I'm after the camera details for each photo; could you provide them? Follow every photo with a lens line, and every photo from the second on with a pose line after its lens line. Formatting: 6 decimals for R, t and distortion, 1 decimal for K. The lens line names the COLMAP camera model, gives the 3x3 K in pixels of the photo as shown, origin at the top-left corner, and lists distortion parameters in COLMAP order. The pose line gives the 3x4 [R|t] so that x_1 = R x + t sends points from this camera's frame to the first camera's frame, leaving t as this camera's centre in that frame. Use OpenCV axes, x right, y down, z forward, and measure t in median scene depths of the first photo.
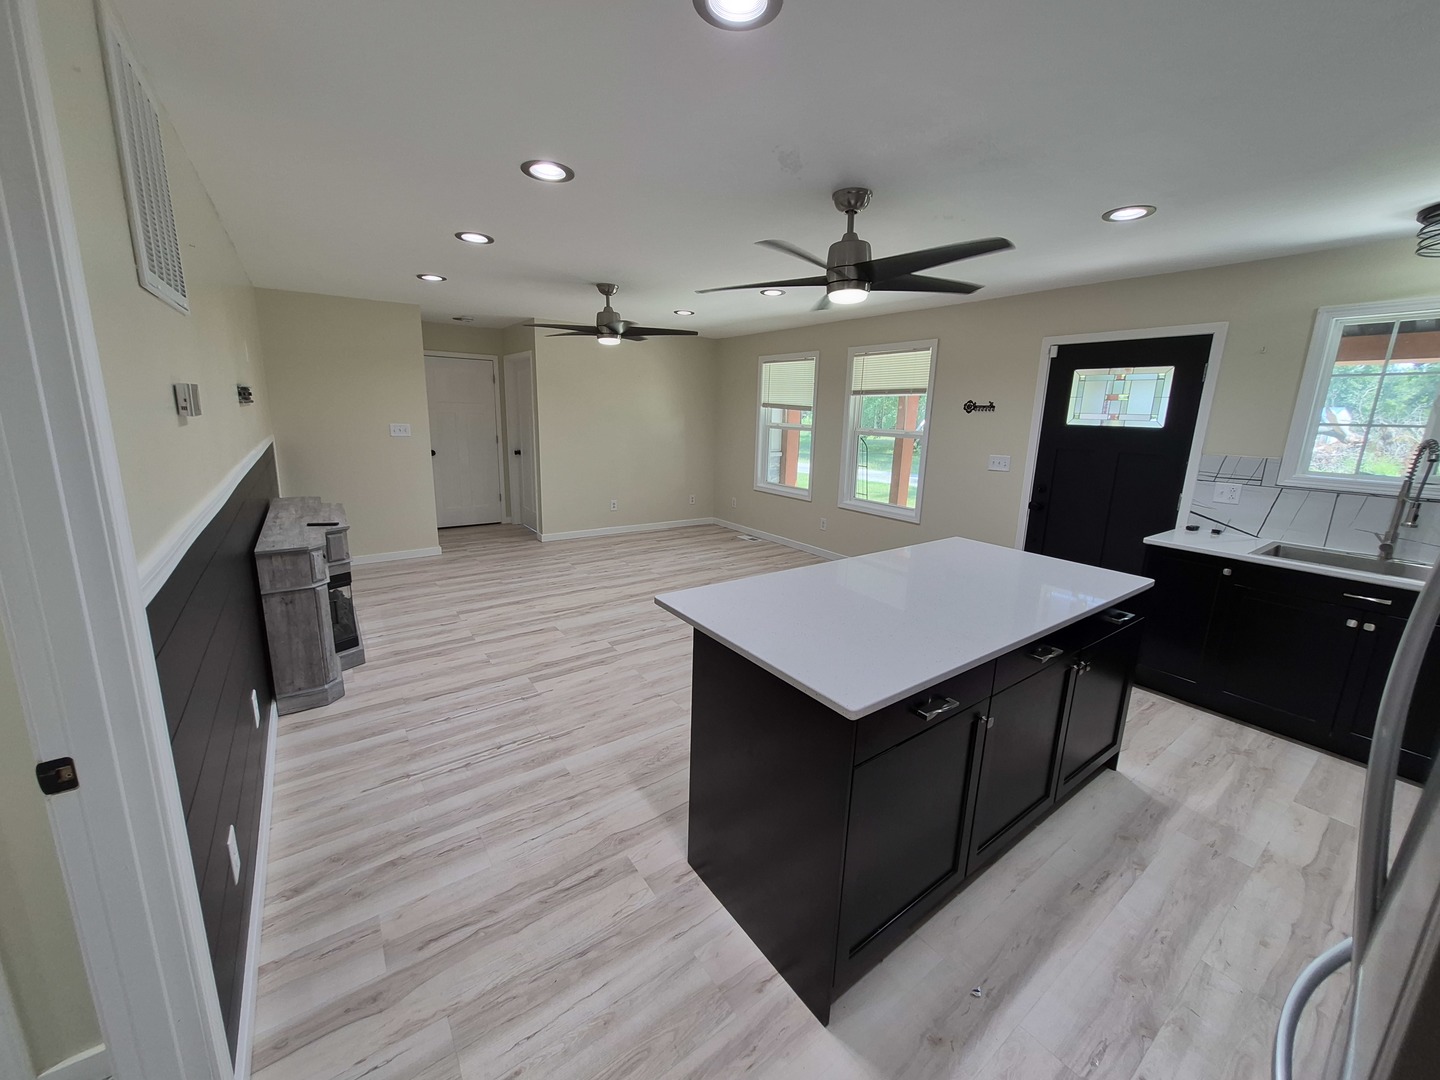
lens RADIAL K [[564.7, 0, 725.4], [0, 564.7, 532.6], [0, 0, 1]] dist [0.001831, 0.000142]
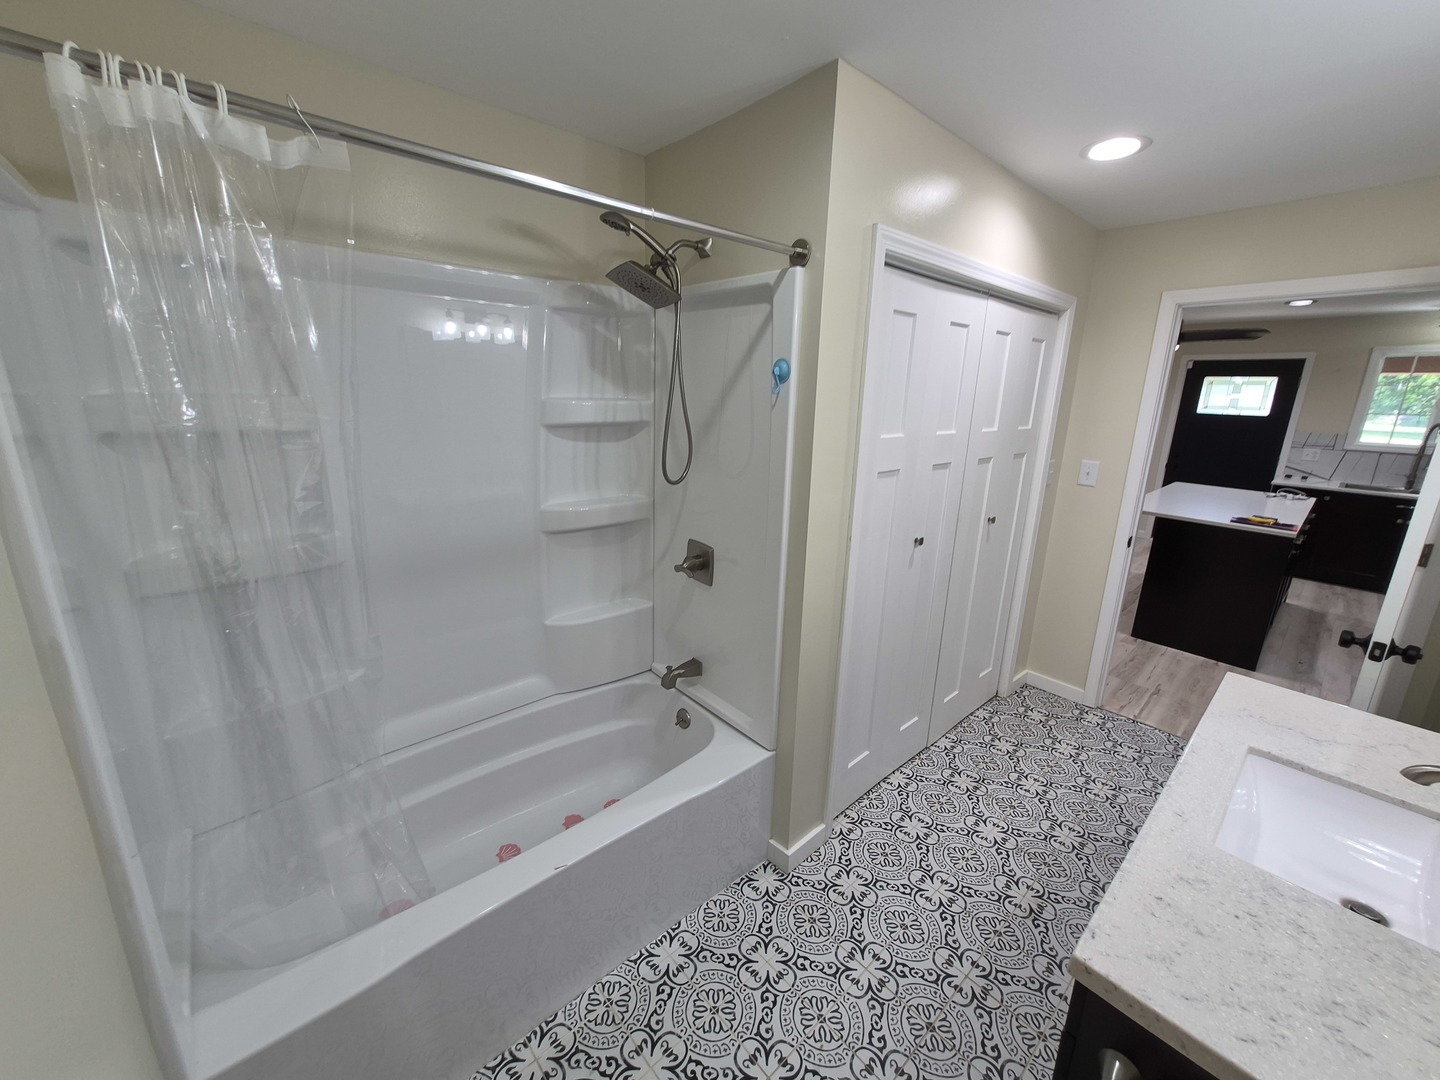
lens RADIAL K [[564.7, 0, 711.3], [0, 564.7, 537.4], [0, 0, 1]] dist [0.001831, 0.000142]
pose [[0.995776, -0.025302, 0.088256, -0.802675], [0.021298, 0.998714, 0.046017, 0.046400], [-0.089307, -0.043943, 0.995034, -0.404321]]
